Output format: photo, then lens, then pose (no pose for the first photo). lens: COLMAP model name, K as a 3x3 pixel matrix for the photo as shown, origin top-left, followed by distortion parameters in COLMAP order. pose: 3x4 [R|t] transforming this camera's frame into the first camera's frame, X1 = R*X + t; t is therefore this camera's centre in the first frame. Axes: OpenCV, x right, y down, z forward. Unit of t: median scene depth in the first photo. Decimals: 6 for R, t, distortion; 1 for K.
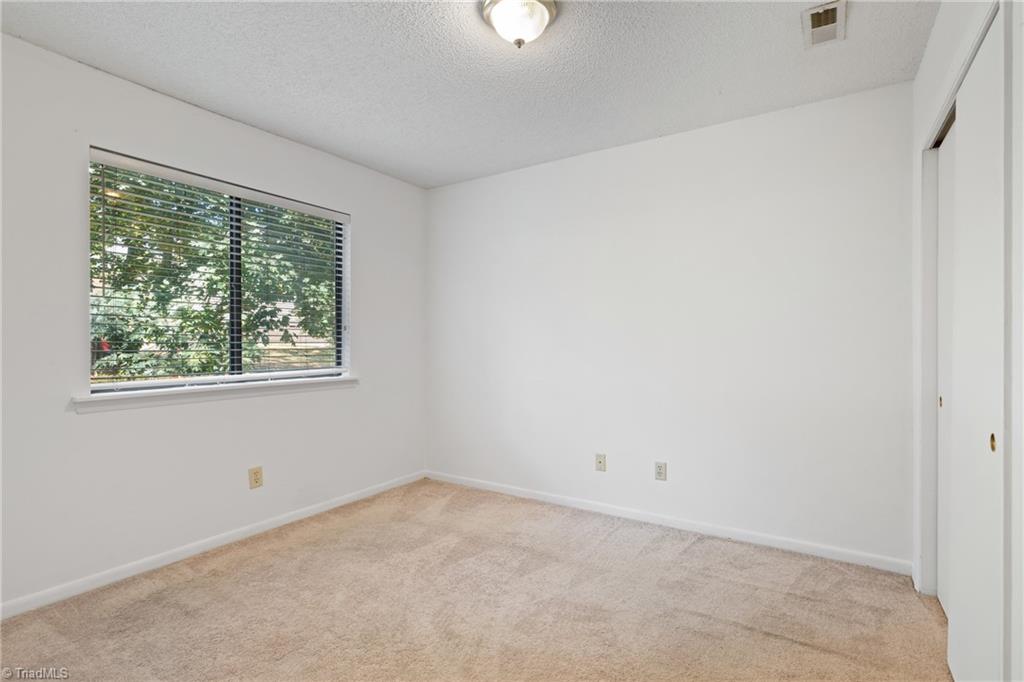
lens RADIAL K [[479.6, 0, 520.0], [0, 479.6, 344.9], [0, 0, 1]] dist [0.000130, 0.001209]
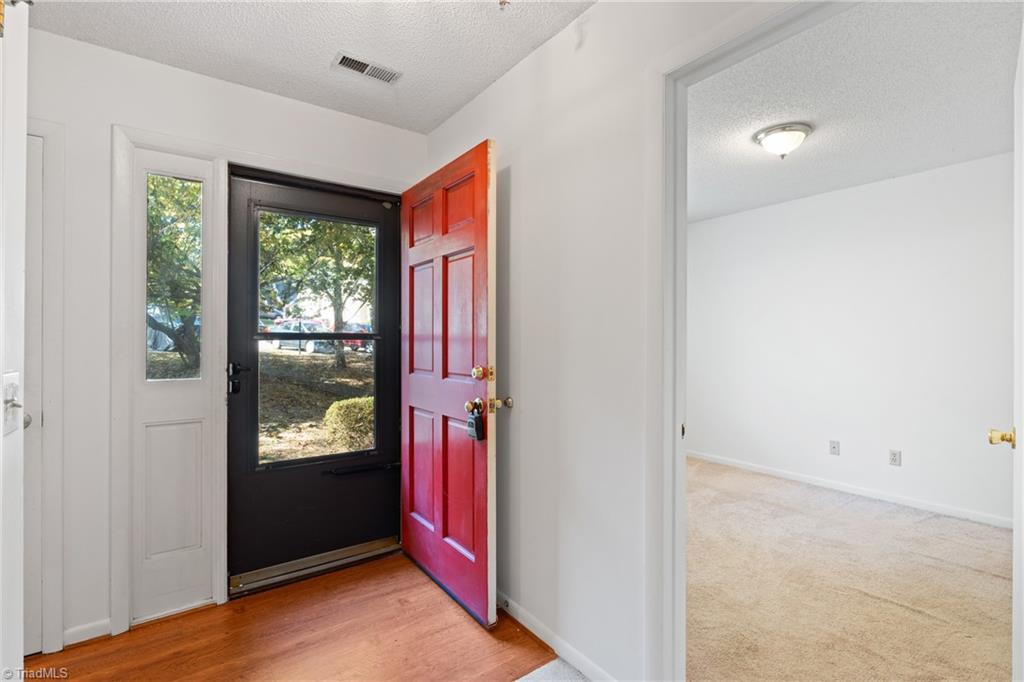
lens RADIAL K [[479.6, 0, 504.9], [0, 479.6, 338.6], [0, 0, 1]] dist [0.000130, 0.001209]
pose [[0.925630, 0.001931, -0.378426, -0.176666], [-0.002879, 0.999994, -0.001940, -0.037337], [0.378420, 0.002885, 0.925630, -0.542877]]
